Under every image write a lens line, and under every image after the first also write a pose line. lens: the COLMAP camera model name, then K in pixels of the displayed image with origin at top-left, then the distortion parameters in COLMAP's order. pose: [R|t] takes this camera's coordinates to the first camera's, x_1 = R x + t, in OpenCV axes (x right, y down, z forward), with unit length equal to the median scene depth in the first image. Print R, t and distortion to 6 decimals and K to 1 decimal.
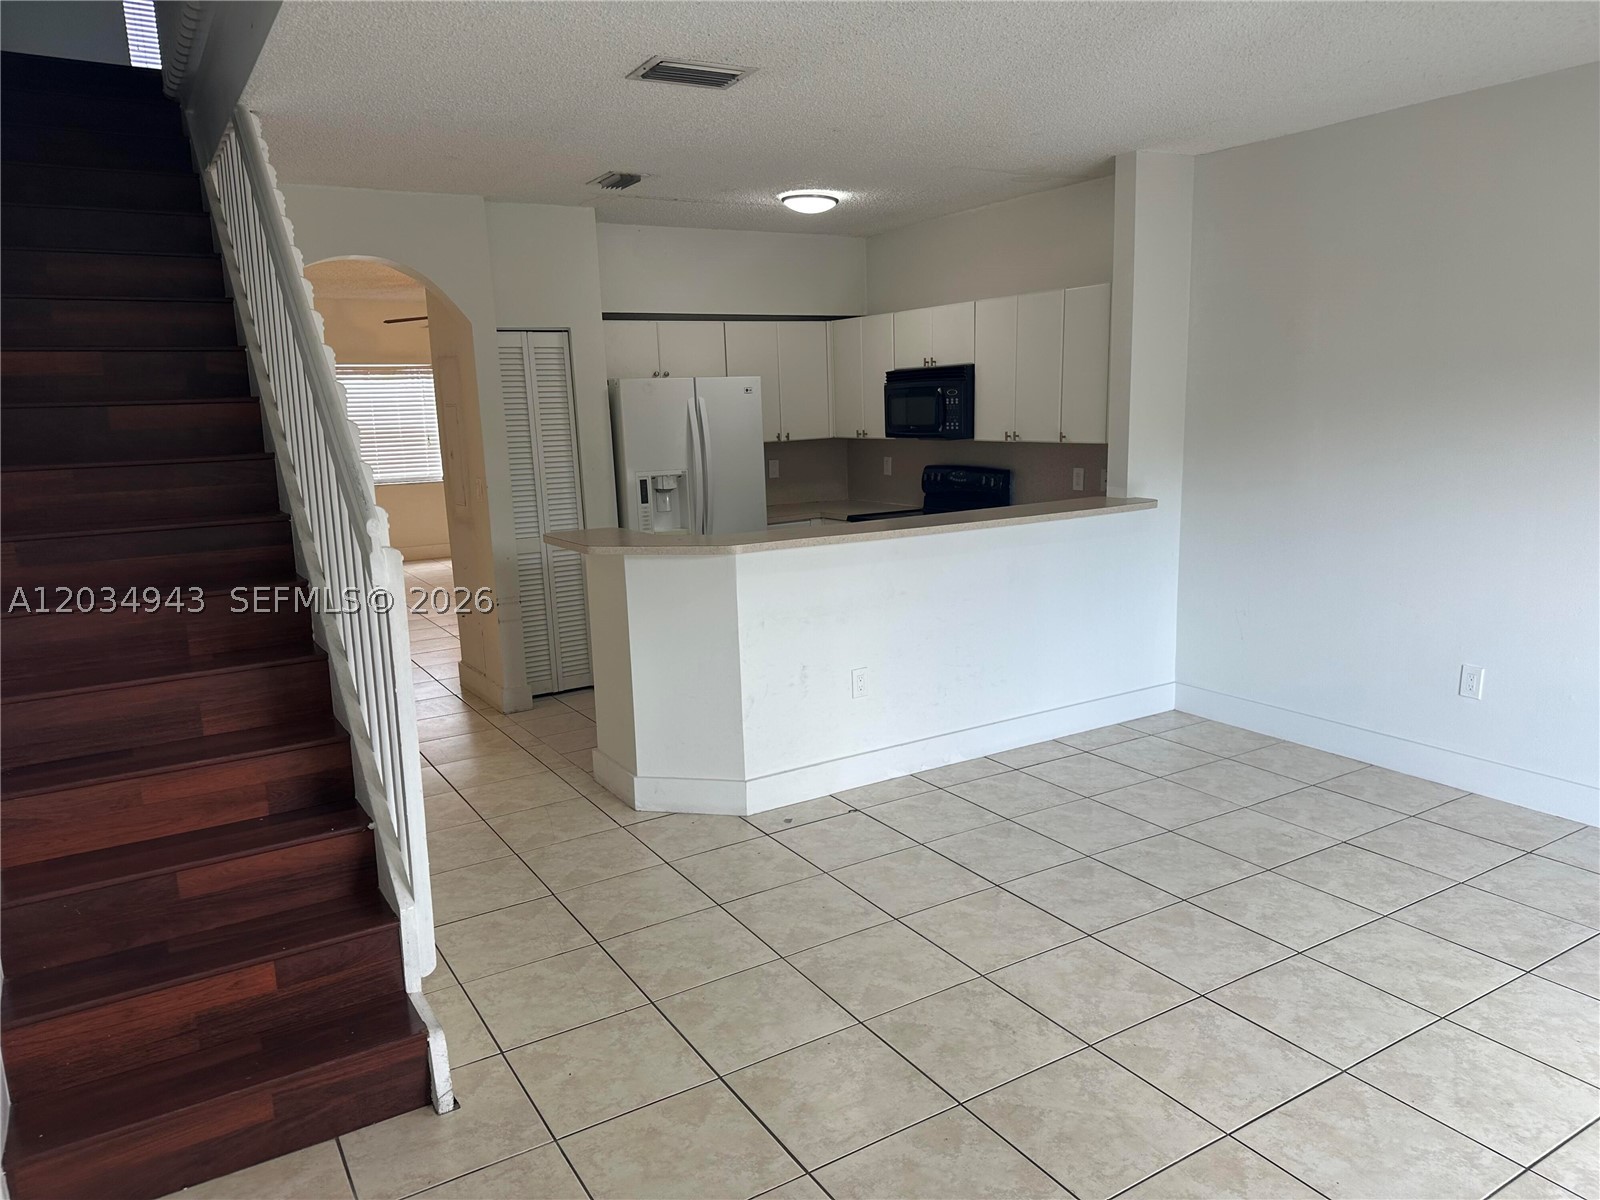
lens RADIAL K [[1123.5, 0, 812.2], [0, 1123.5, 595.2], [0, 0, 1]] dist [-0.005775, -0.007291]
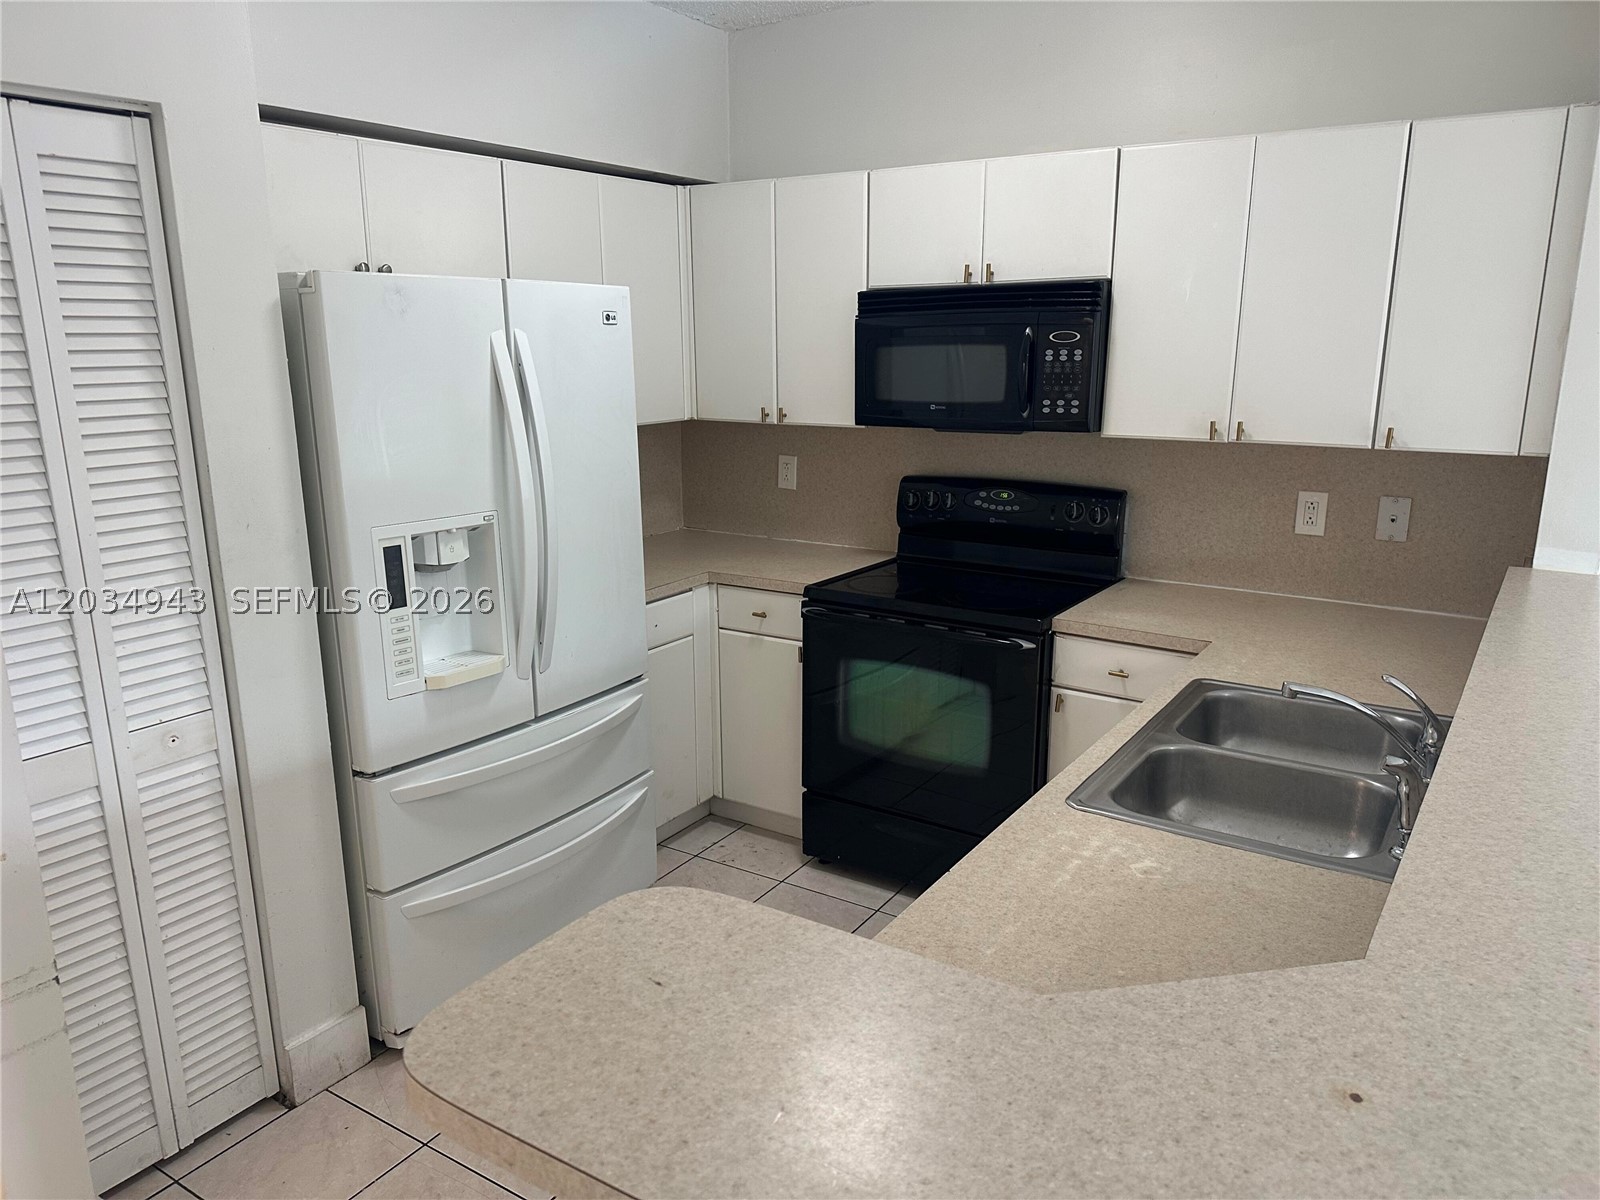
lens RADIAL K [[1123.5, 0, 795.0], [0, 1123.5, 587.1], [0, 0, 1]] dist [-0.005775, -0.007291]
pose [[0.899435, -0.066482, 0.431969, -0.189541], [0.050614, 0.997557, 0.048140, -0.099080], [-0.434114, -0.021435, 0.900603, 0.593125]]
